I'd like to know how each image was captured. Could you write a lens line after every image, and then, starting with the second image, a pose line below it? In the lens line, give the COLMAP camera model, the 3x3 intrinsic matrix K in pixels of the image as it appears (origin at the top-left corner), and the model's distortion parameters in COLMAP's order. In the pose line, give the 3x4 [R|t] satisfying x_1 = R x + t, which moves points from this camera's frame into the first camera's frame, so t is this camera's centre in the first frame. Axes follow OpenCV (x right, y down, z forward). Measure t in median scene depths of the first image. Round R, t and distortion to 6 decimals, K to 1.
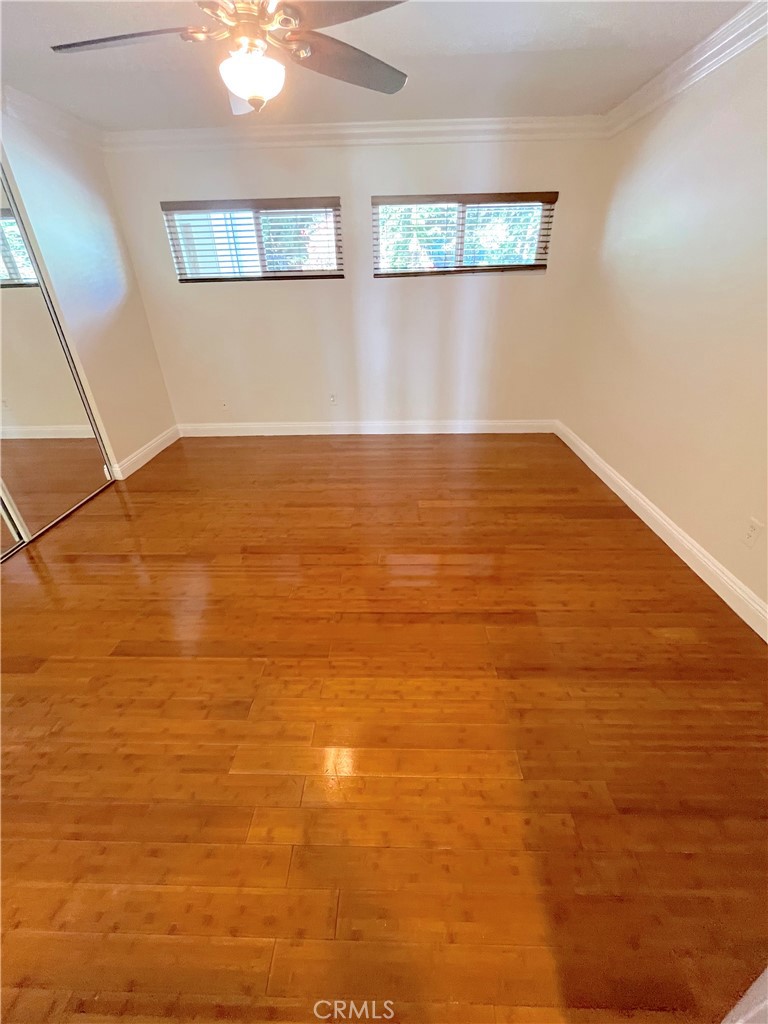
lens RADIAL K [[421.0, 0, 383.2], [0, 421.0, 512.1], [0, 0, 1]] dist [-0.002554, 0.000229]
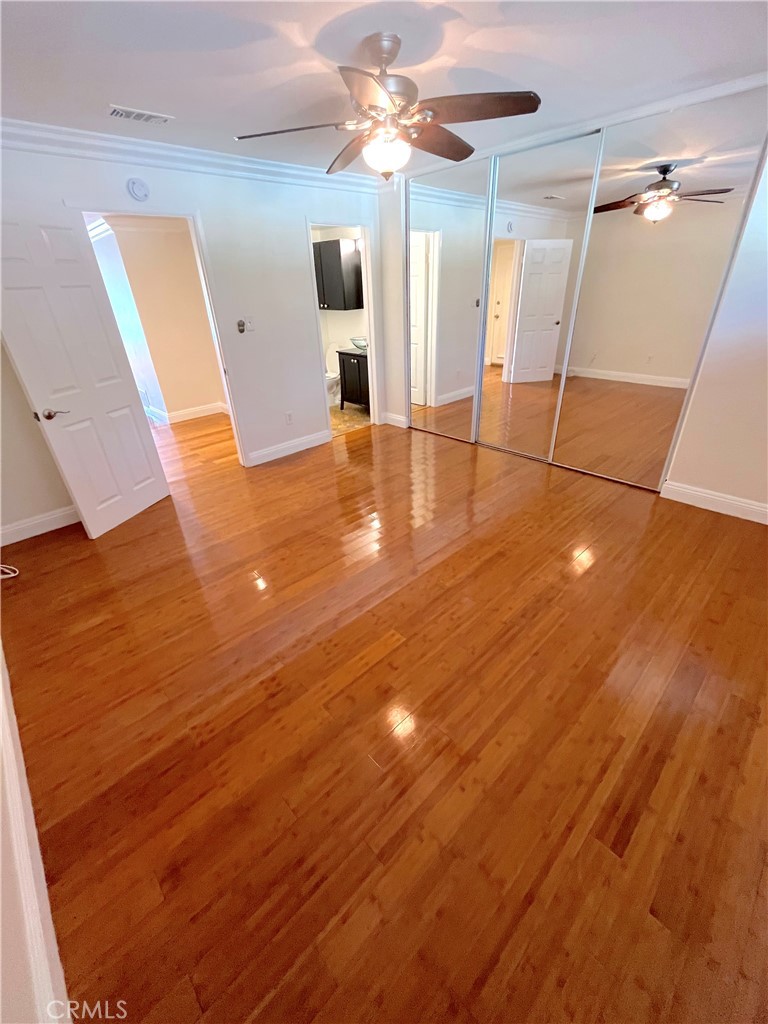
lens RADIAL K [[421.0, 0, 384.3], [0, 421.0, 512.2], [0, 0, 1]] dist [-0.002554, 0.000229]
pose [[-0.705886, 0.377148, -0.599571, 0.444811], [-0.297387, 0.610447, 0.734108, -0.645286], [0.642874, 0.696501, -0.318747, 1.073450]]
